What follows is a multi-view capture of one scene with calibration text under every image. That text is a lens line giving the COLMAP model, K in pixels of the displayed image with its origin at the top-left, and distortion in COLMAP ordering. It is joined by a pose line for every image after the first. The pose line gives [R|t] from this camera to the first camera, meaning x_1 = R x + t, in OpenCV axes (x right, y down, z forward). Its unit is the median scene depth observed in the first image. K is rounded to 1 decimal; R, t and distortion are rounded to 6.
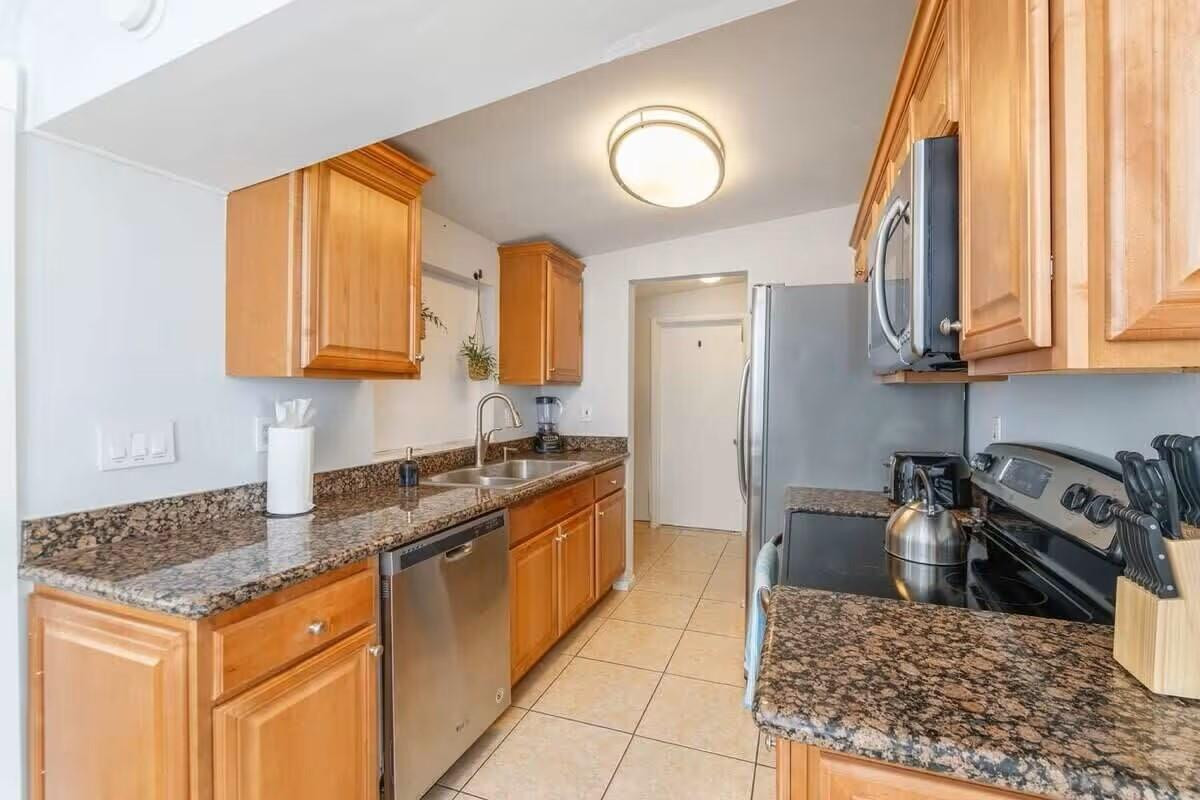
lens RADIAL K [[537.2, 0, 604.4], [0, 537.2, 396.4], [0, 0, 1]] dist [0.012662, -0.005633]
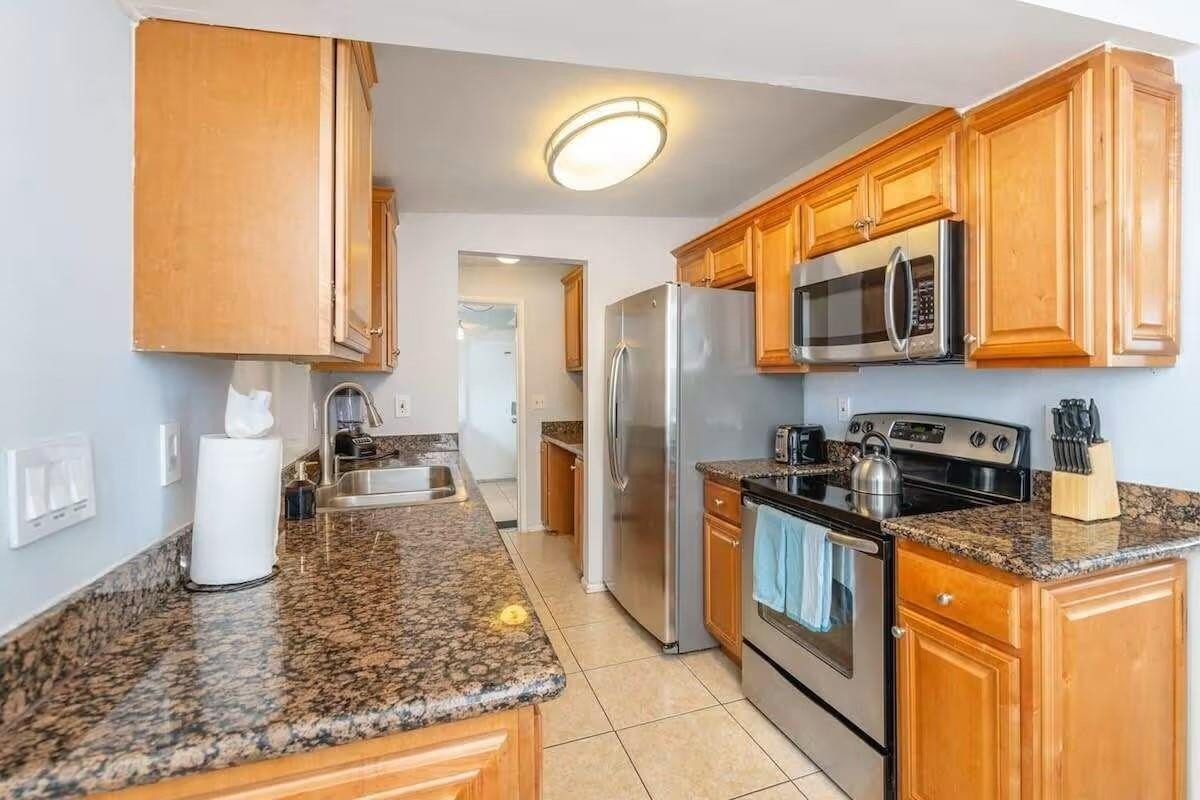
lens RADIAL K [[606.1, 0, 594.1], [0, 606.1, 392.5], [0, 0, 1]] dist [-0.006146, -0.001711]
pose [[0.724224, -0.014407, 0.689415, -0.841324], [0.007916, 0.999890, 0.012579, 0.000335], [-0.689520, -0.003652, 0.724258, 0.256859]]
